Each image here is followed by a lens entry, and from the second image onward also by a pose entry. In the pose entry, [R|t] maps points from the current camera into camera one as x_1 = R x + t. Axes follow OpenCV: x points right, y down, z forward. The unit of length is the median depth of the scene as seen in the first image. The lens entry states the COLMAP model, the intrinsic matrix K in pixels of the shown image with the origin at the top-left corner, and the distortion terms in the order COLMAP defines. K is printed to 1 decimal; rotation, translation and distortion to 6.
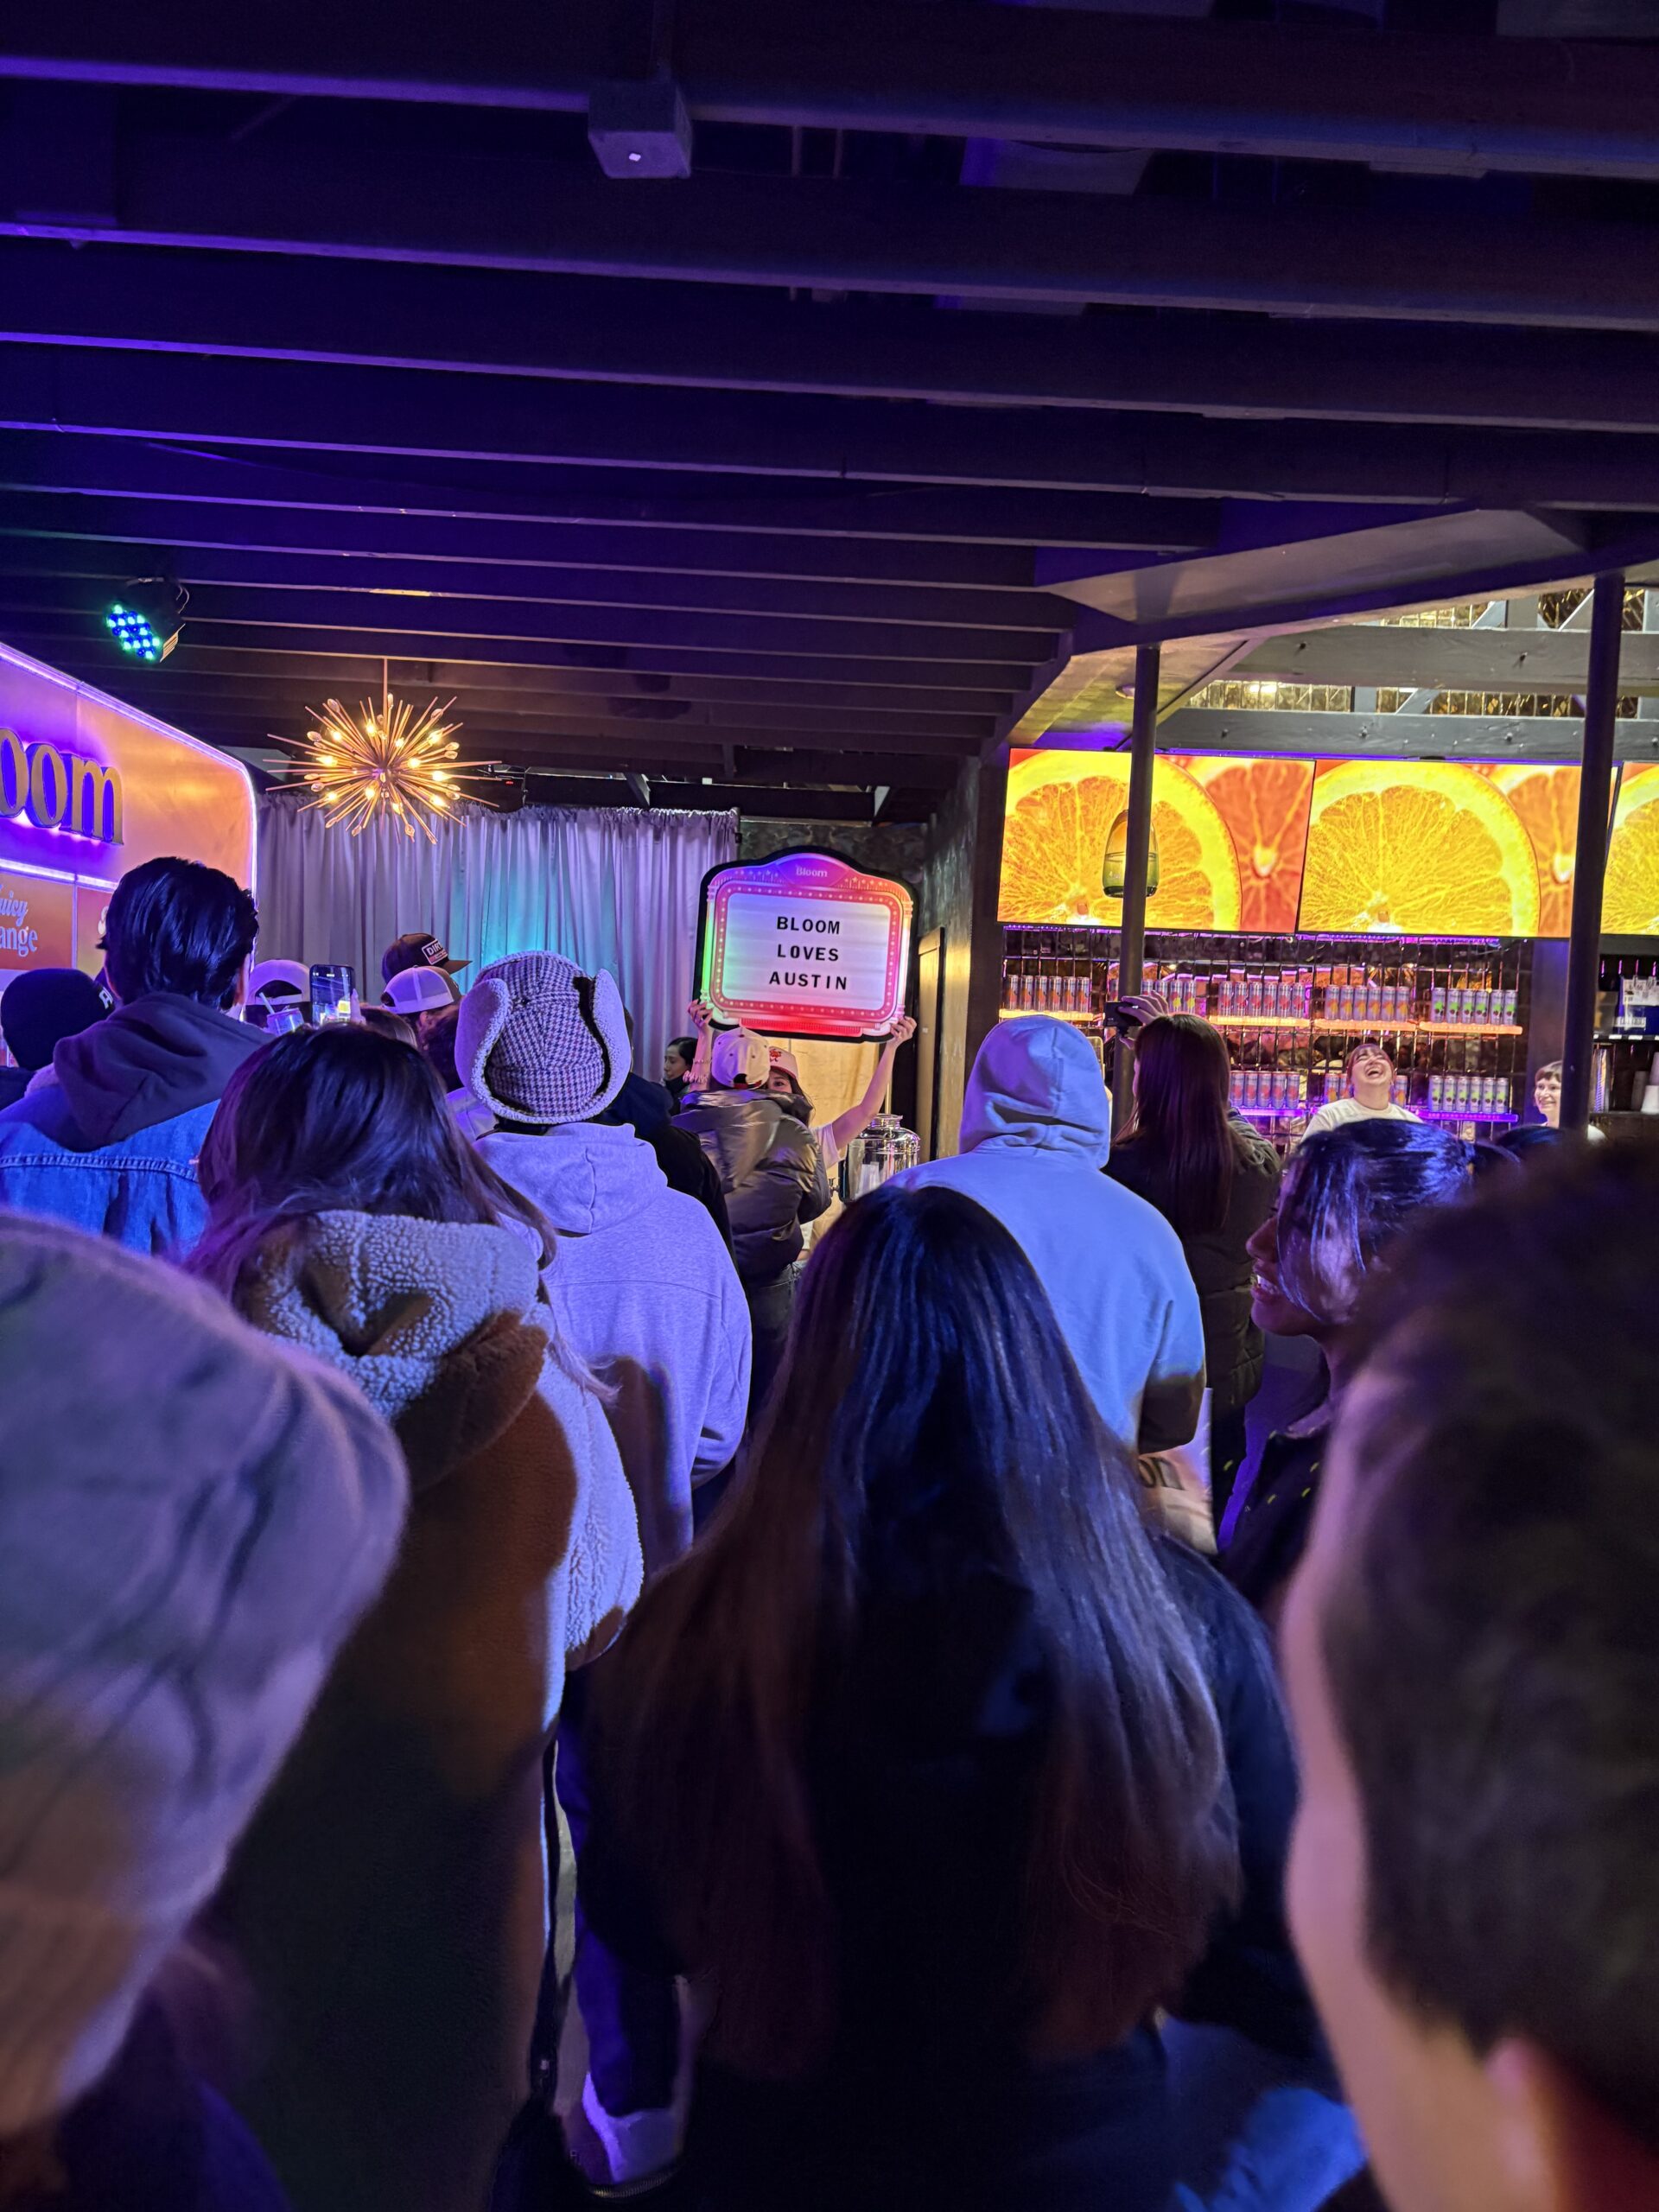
lens RADIAL K [[1644.2, 0, 817.8], [0, 1644.2, 1123.6], [0, 0, 1]] dist [0.015588, -0.029856]
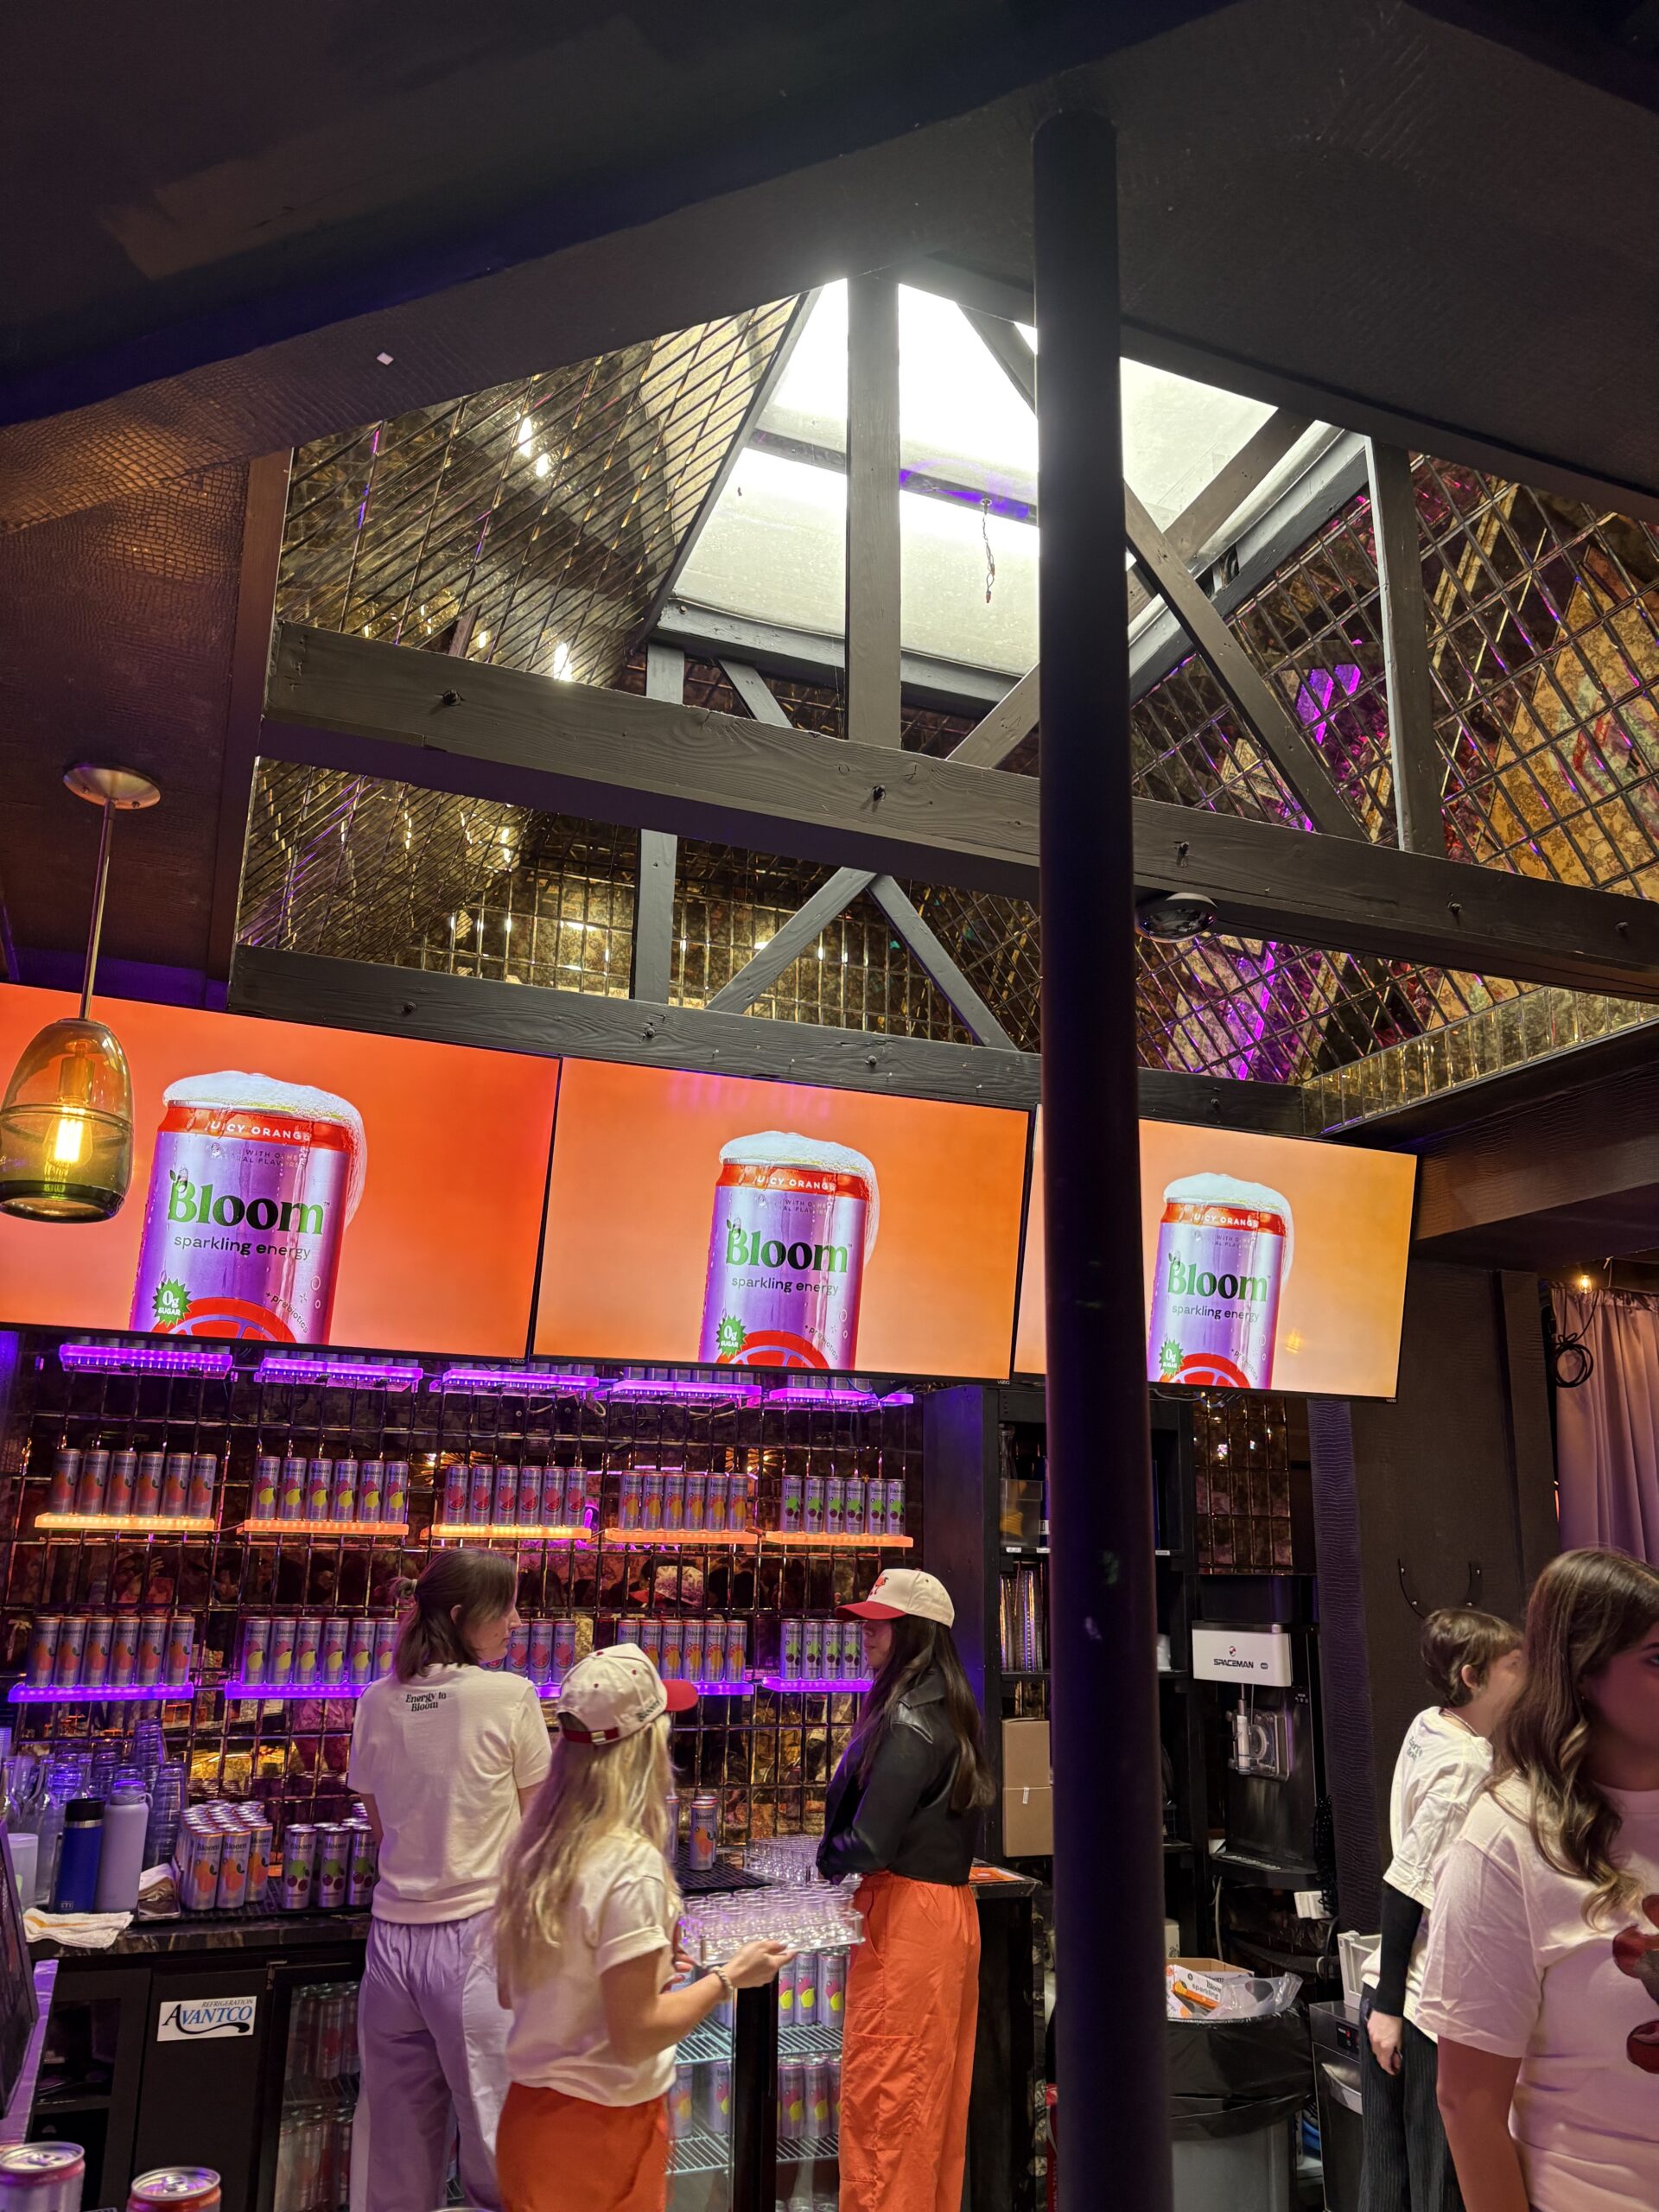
lens RADIAL K [[1644.2, 0, 823.9], [0, 1644.2, 1095.6], [0, 0, 1]] dist [0.015588, -0.029856]
pose [[0.938556, 0.079615, 0.335818, 0.160749], [0.029133, 0.951280, -0.306949, -0.025615], [-0.343895, 0.297872, 0.890510, 0.377921]]
